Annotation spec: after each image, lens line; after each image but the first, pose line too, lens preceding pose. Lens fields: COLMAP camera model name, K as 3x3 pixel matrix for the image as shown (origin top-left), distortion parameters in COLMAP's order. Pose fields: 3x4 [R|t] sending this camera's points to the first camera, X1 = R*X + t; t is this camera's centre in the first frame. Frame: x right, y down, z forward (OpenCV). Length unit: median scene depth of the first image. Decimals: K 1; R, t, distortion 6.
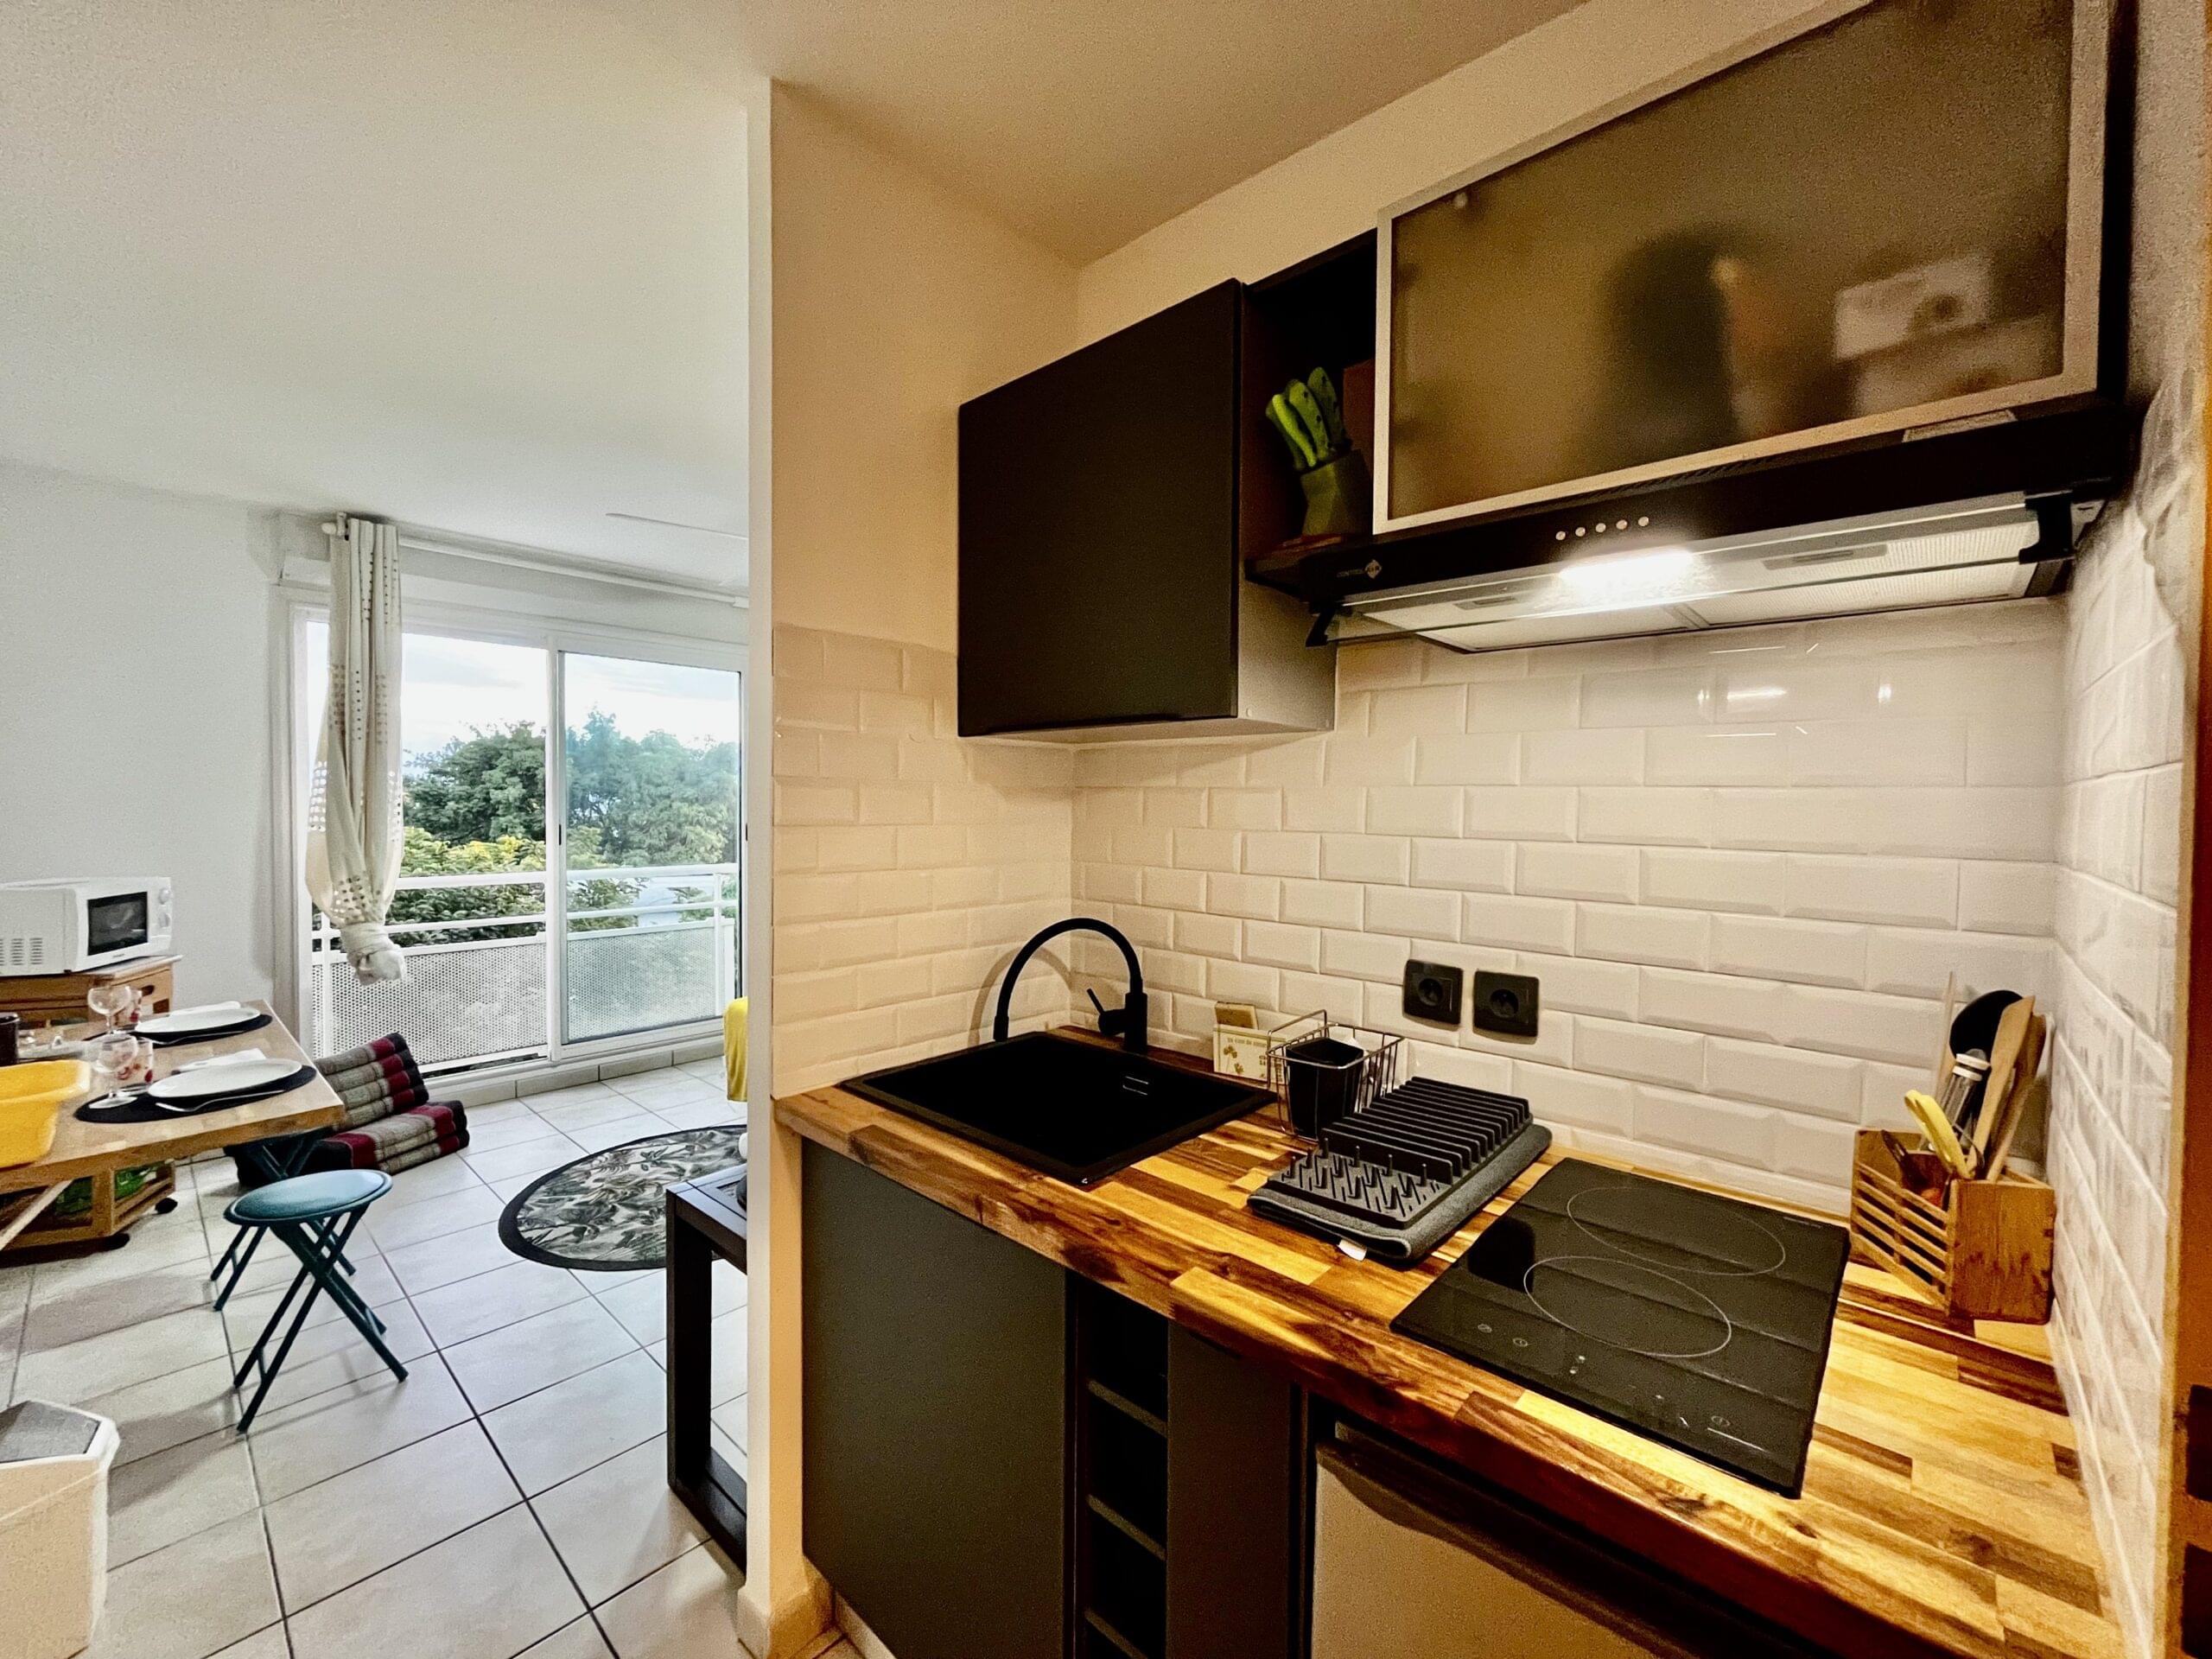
lens RADIAL K [[899.1, 0, 1094.6], [0, 899.1, 828.3], [0, 0, 1]] dist [0.000113, -0.000401]
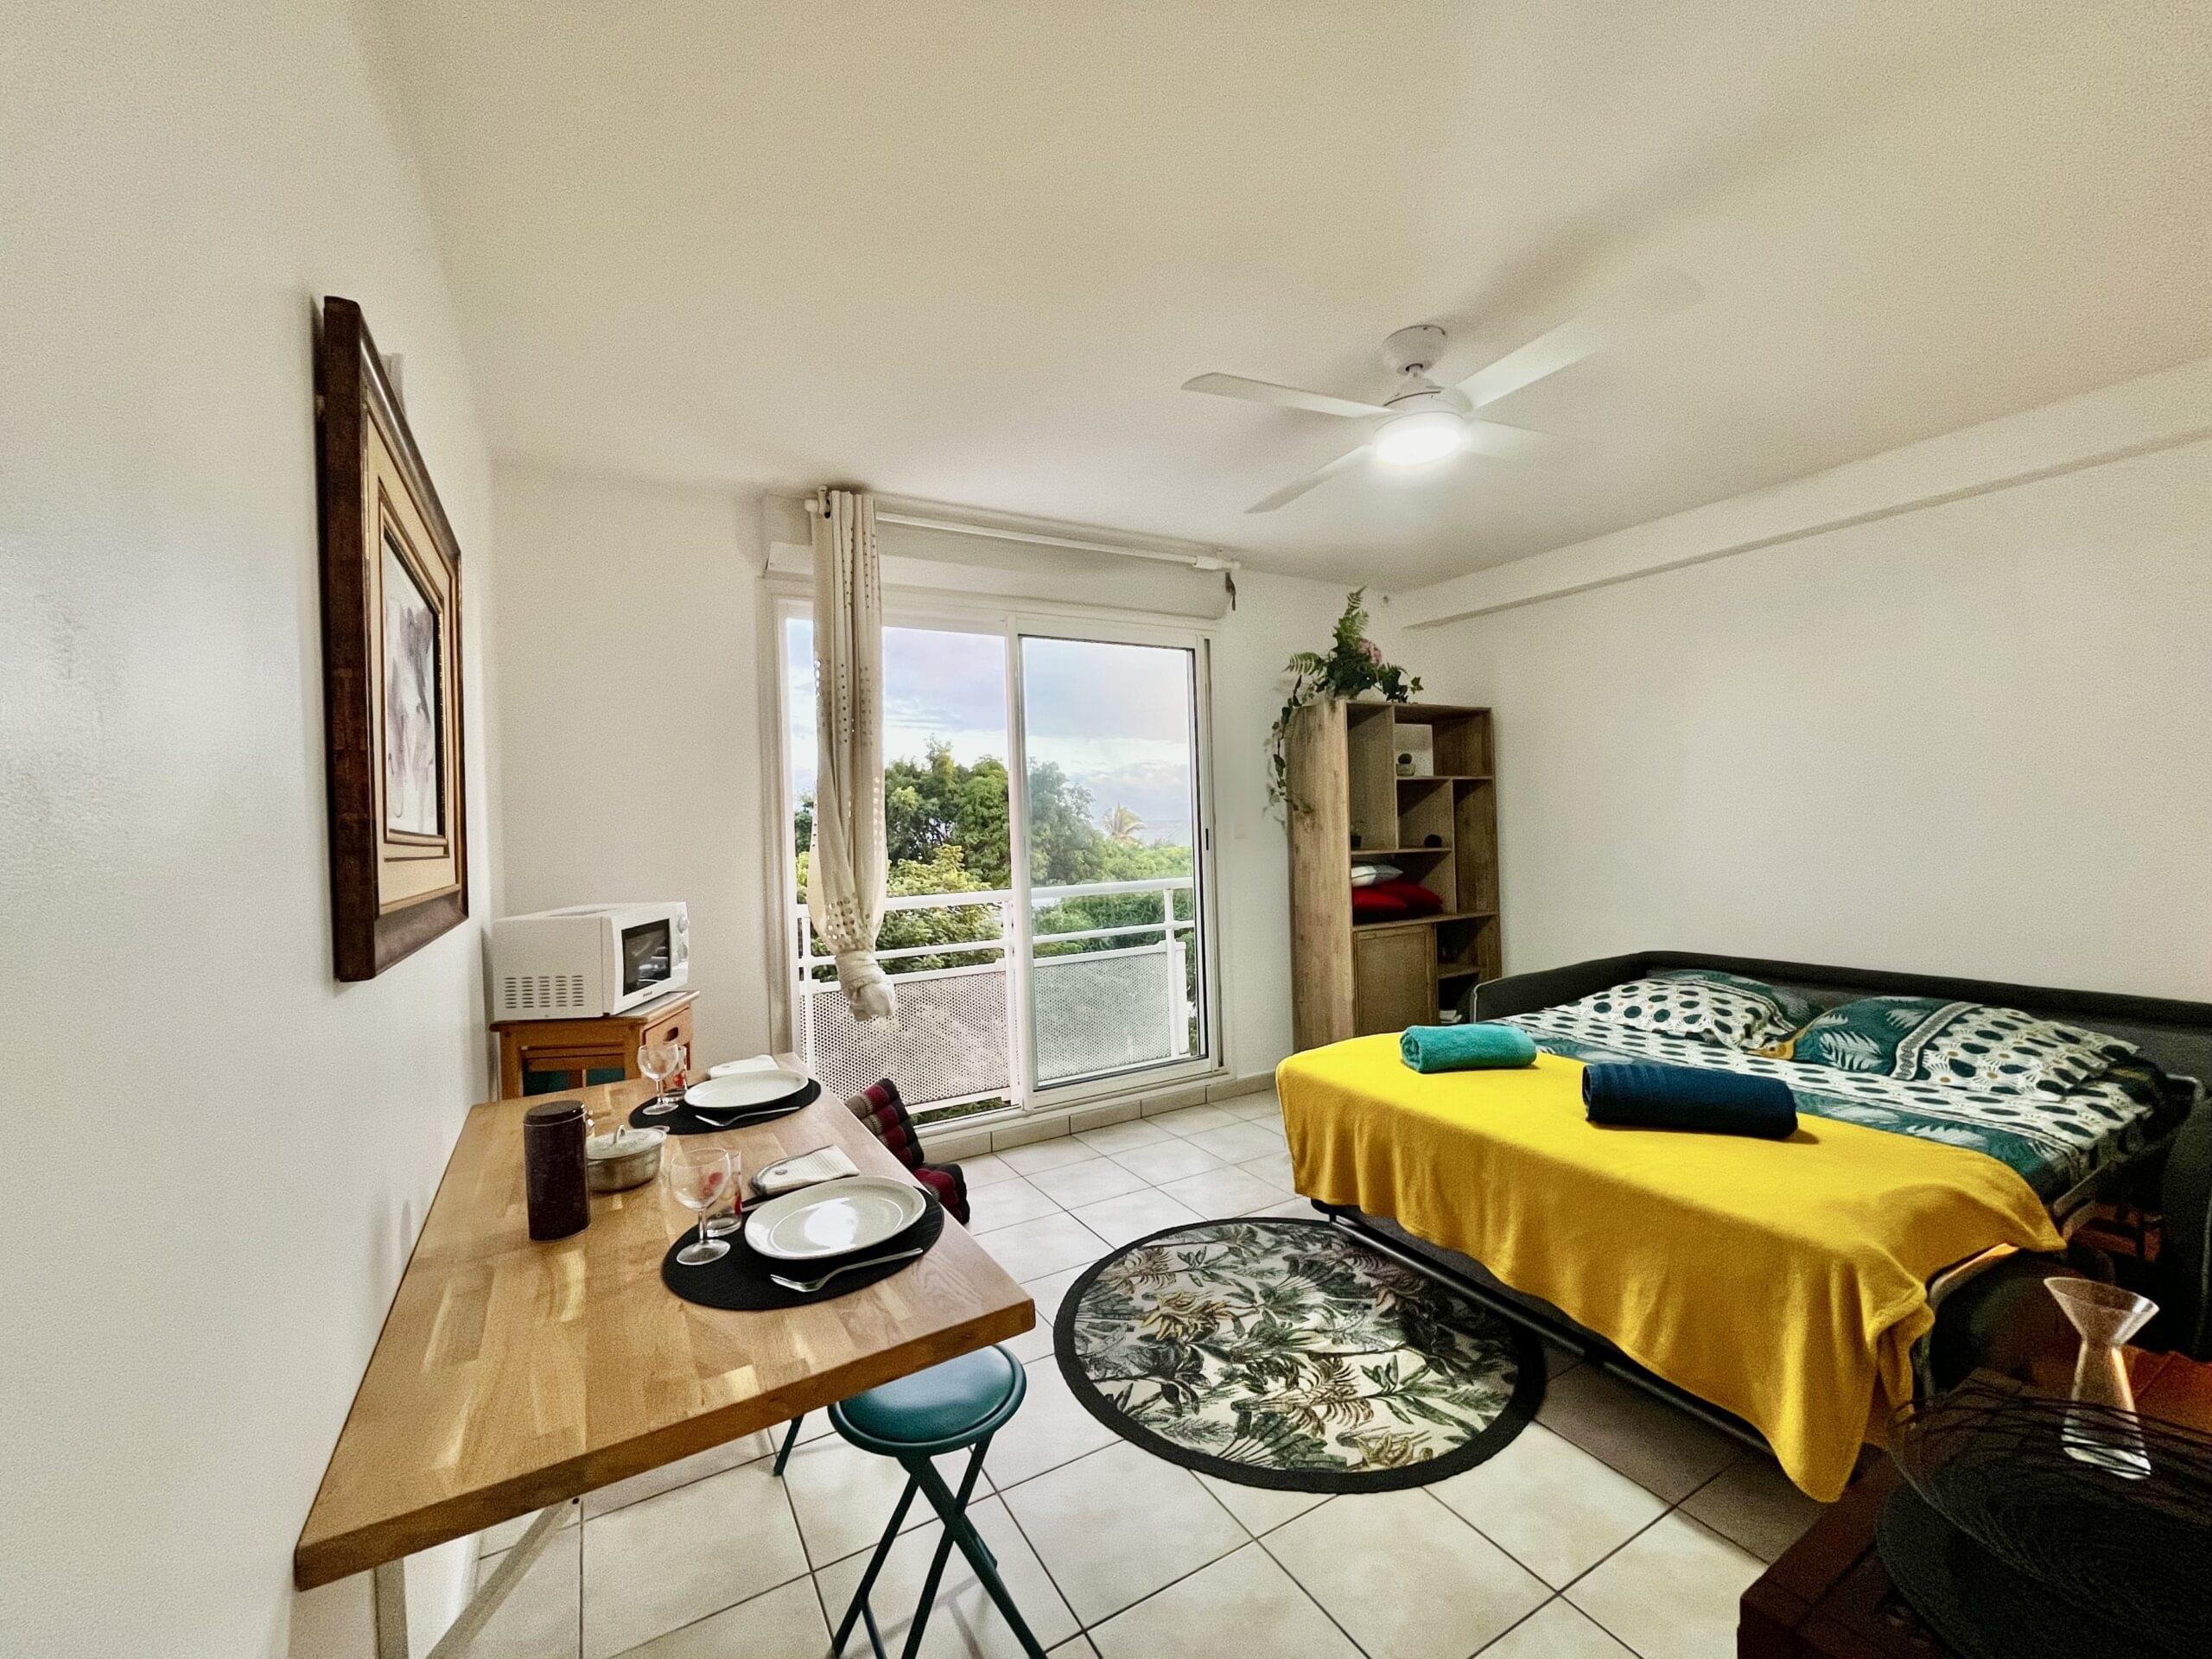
lens RADIAL K [[899.1, 0, 1103.6], [0, 899.1, 825.9], [0, 0, 1]] dist [0.000113, -0.000401]
pose [[0.953135, -0.035928, -0.300406, -0.317600], [0.030732, 0.999285, -0.022006, 0.010306], [0.300982, 0.011742, 0.953558, 0.241460]]
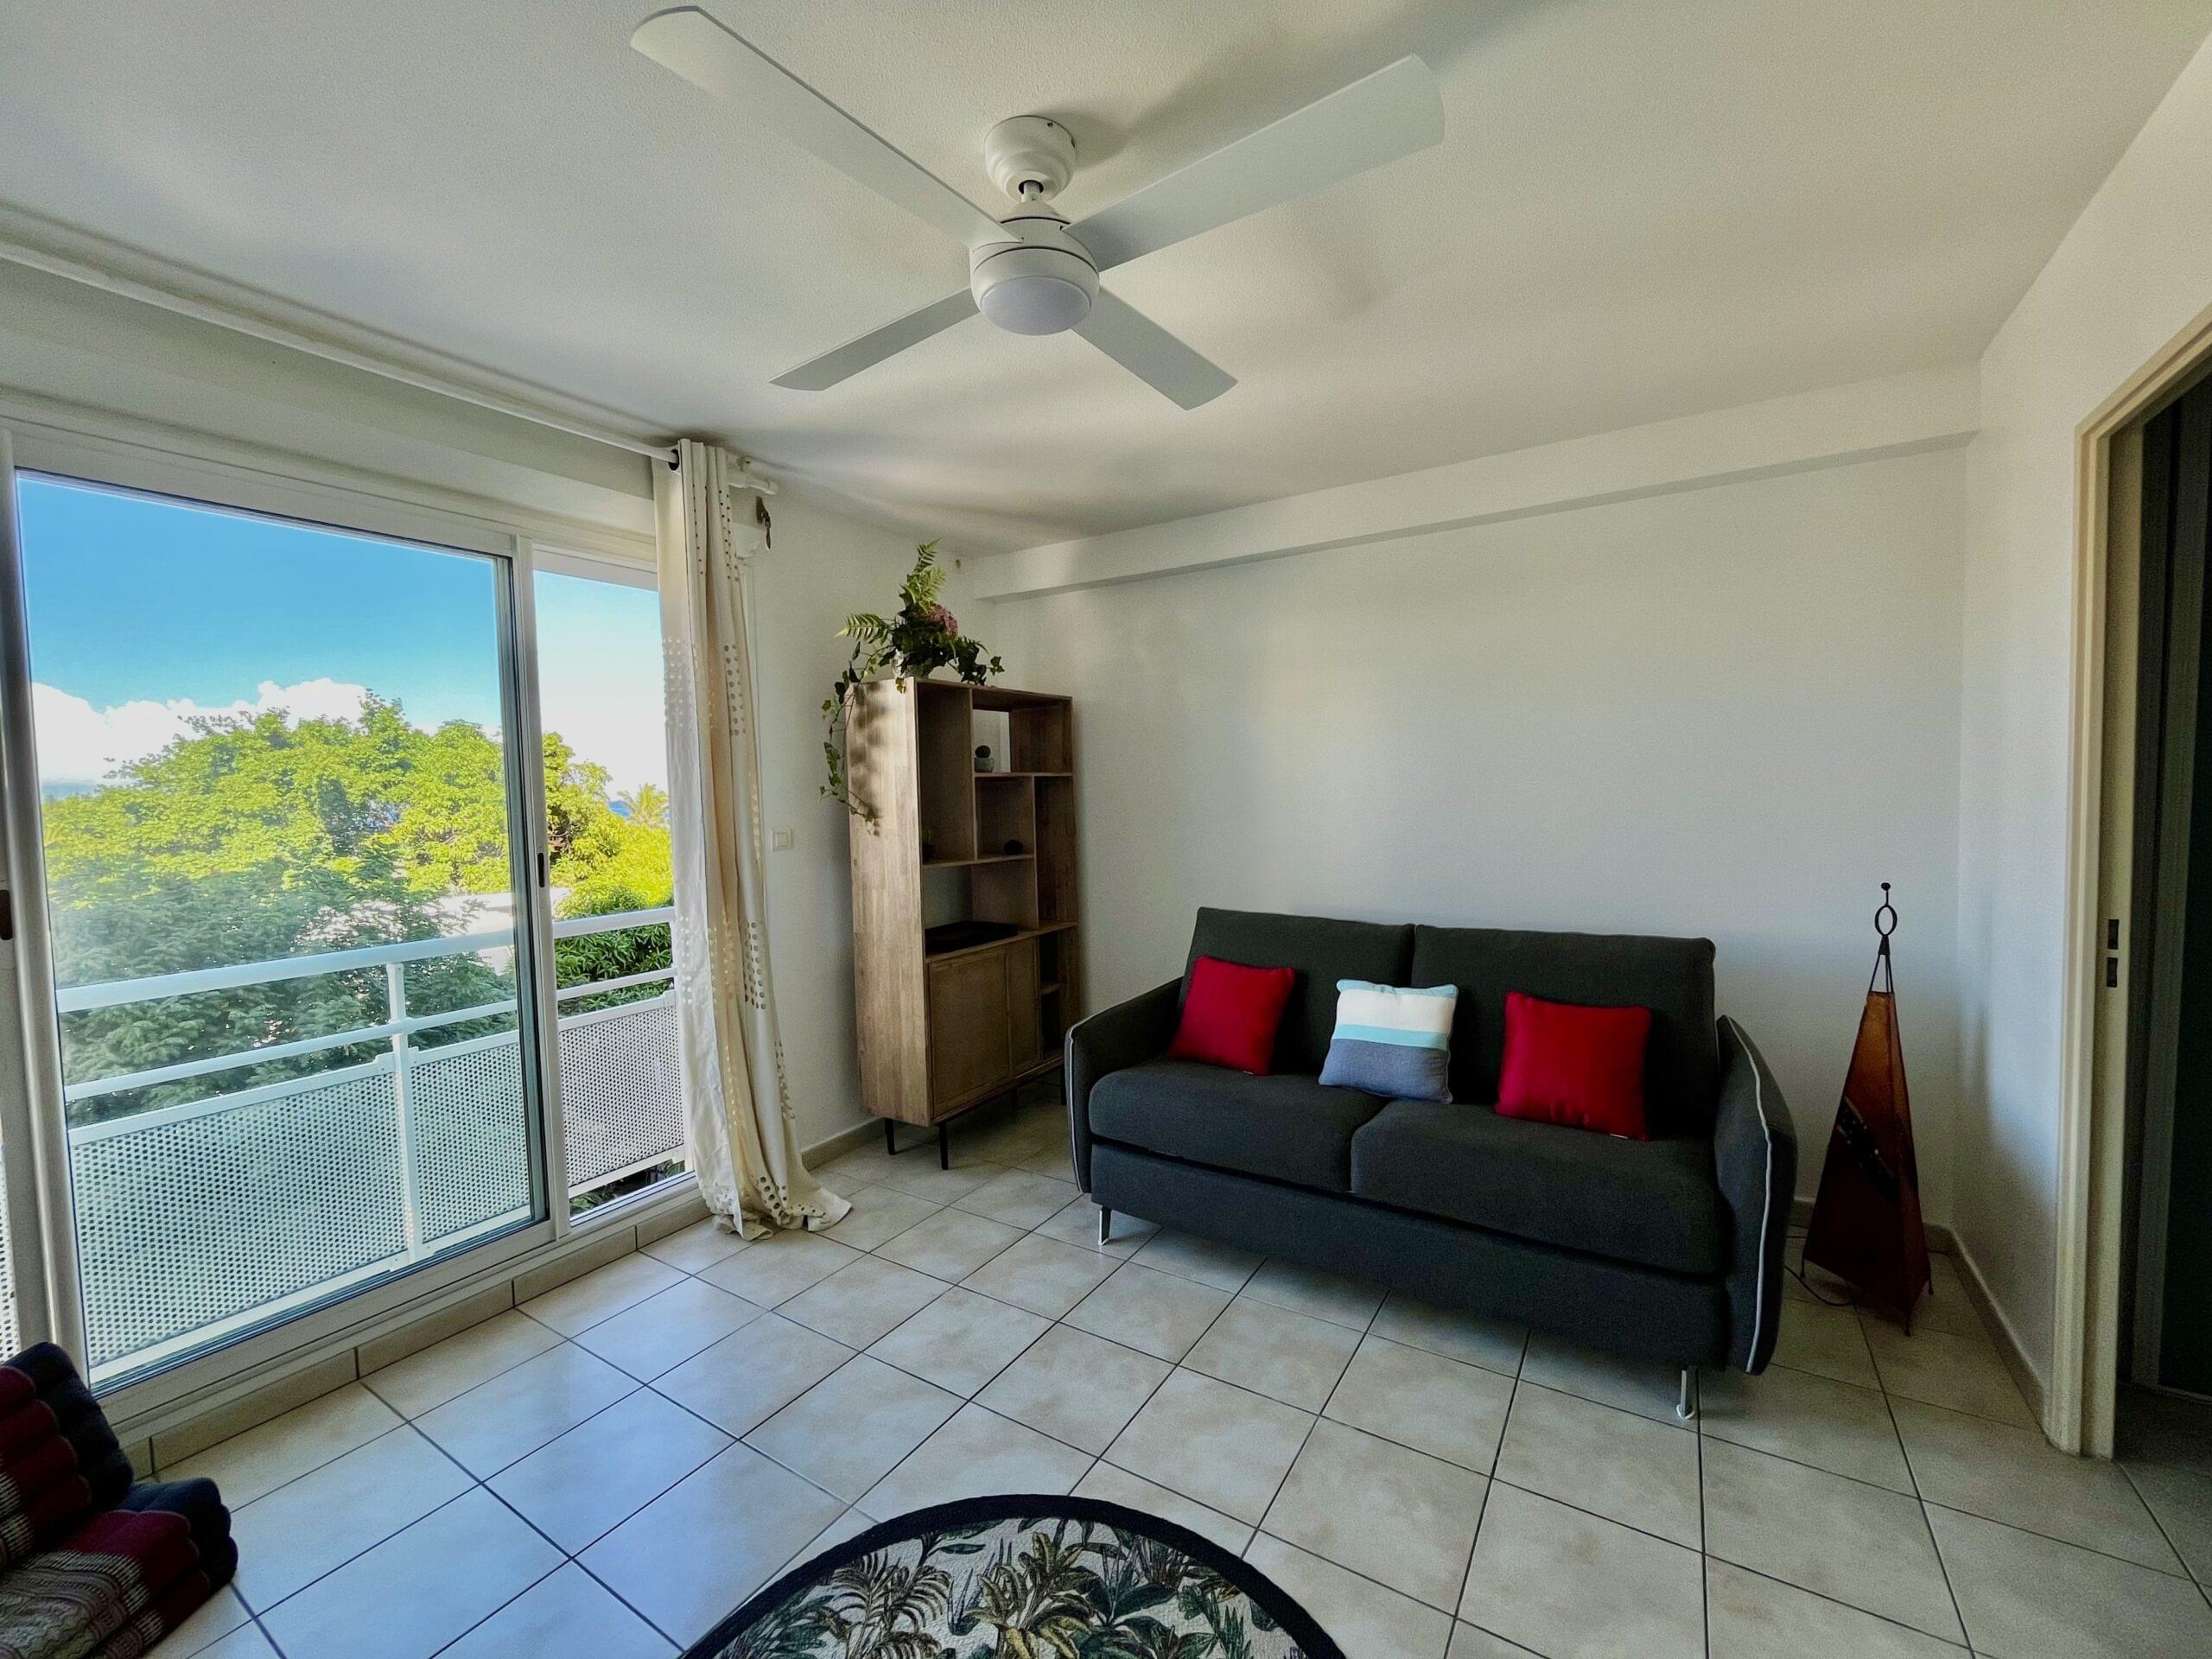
lens RADIAL K [[899.1, 0, 1104.3], [0, 899.1, 829.9], [0, 0, 1]] dist [0.000113, -0.000401]
pose [[0.983411, -0.041413, 0.176600, -0.343264], [0.038033, 0.999023, 0.022484, -0.026612], [-0.177359, -0.015394, 0.984026, 0.505361]]
